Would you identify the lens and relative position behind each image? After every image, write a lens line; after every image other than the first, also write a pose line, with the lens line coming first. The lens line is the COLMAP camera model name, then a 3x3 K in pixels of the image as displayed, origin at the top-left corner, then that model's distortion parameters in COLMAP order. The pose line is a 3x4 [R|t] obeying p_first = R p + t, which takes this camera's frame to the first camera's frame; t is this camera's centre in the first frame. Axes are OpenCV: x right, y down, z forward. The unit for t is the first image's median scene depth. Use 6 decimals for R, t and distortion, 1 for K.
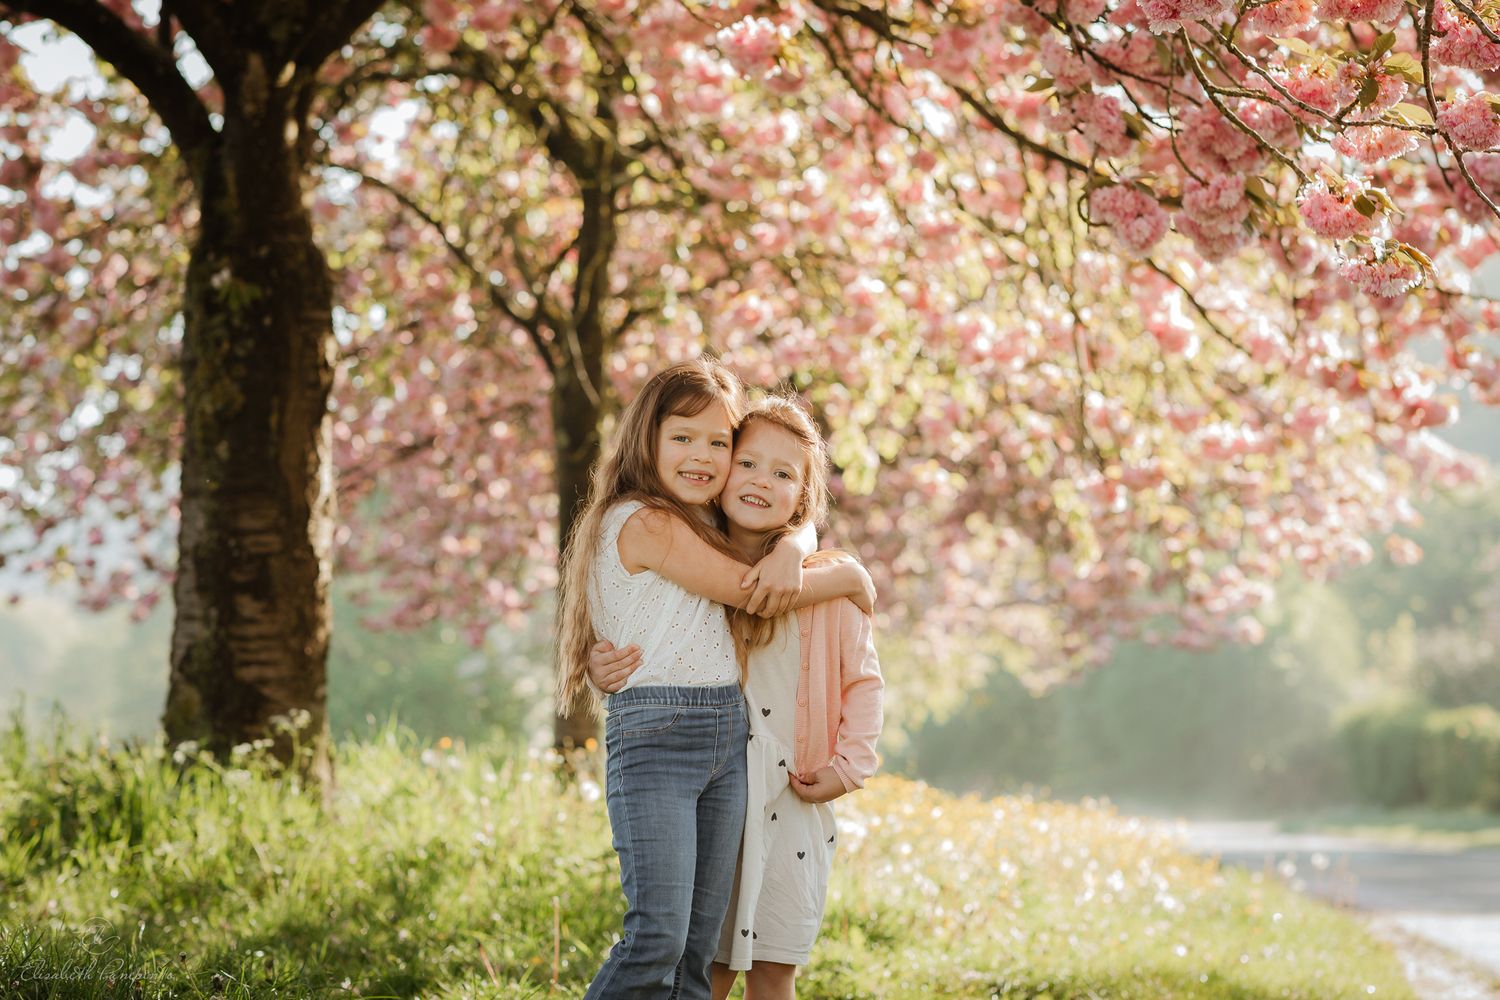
lens RADIAL K [[3673.8, 0, 753.3], [0, 3673.8, 527.9], [0, 0, 1]] dist [0.143835, 0.607292]
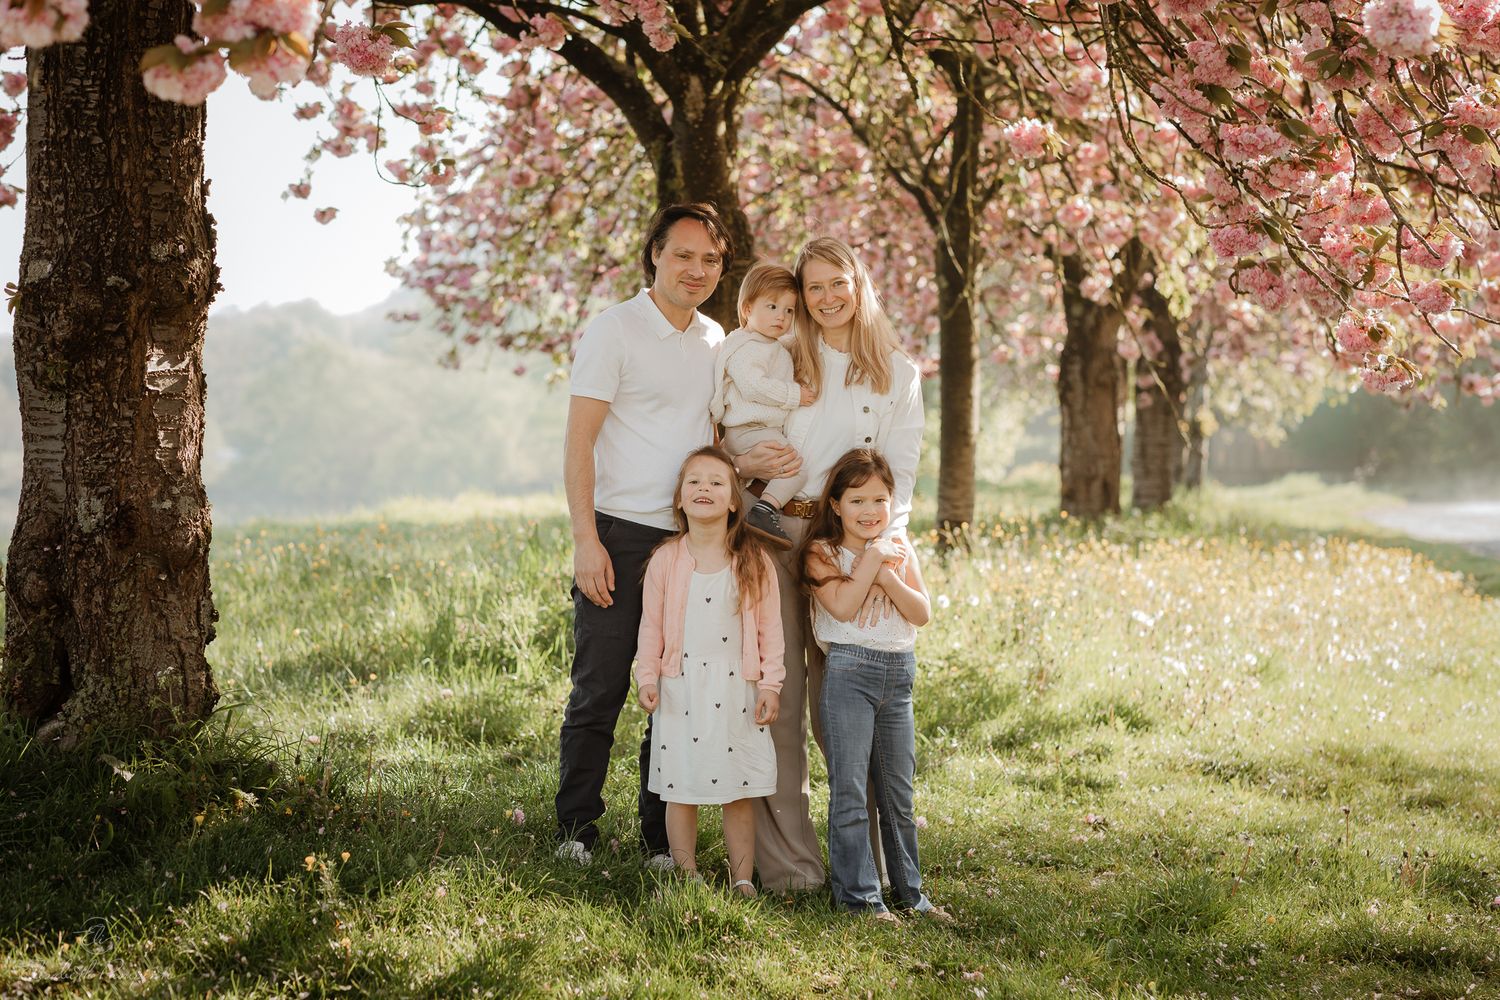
lens RADIAL K [[3673.8, 0, 753.3], [0, 3673.8, 527.9], [0, 0, 1]] dist [0.143835, 0.607292]
pose [[0.991859, 0.005030, -0.127245, 0.041213], [0.008976, 0.993972, 0.109264, -0.072502], [0.127027, -0.109517, 0.985835, -0.244850]]
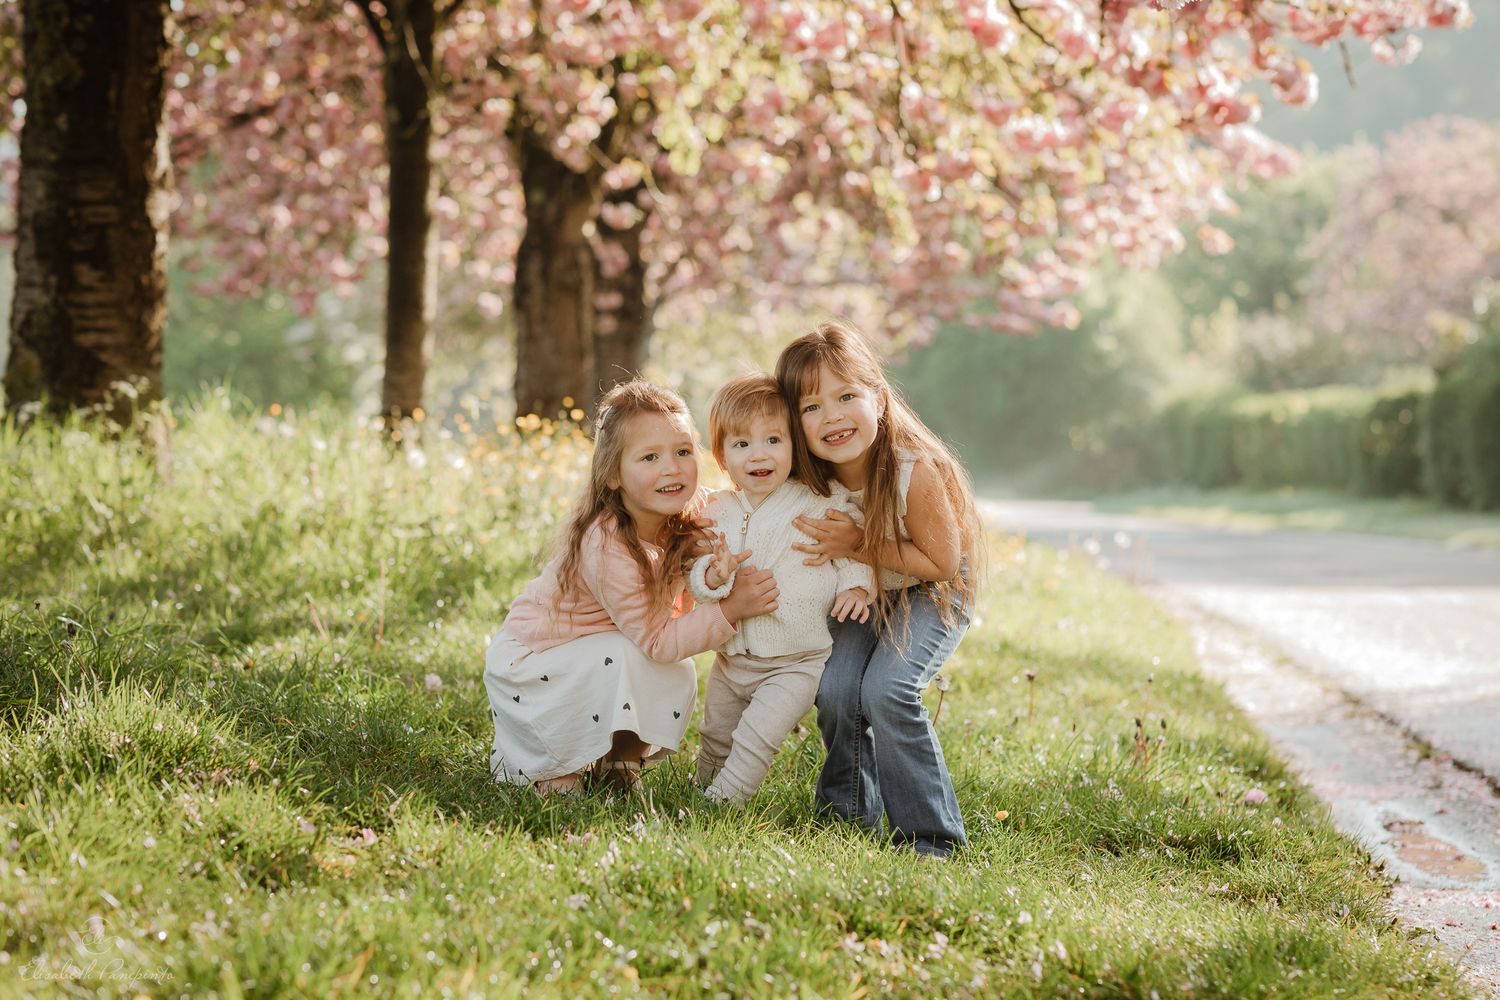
lens RADIAL K [[3673.8, 0, 753.3], [0, 3673.8, 527.9], [0, 0, 1]] dist [0.143835, 0.607292]
pose [[0.998692, 0.019526, 0.047262, 0.001579], [-0.023644, 0.995823, 0.088192, -0.002474], [-0.045343, -0.089194, 0.994982, -0.031616]]
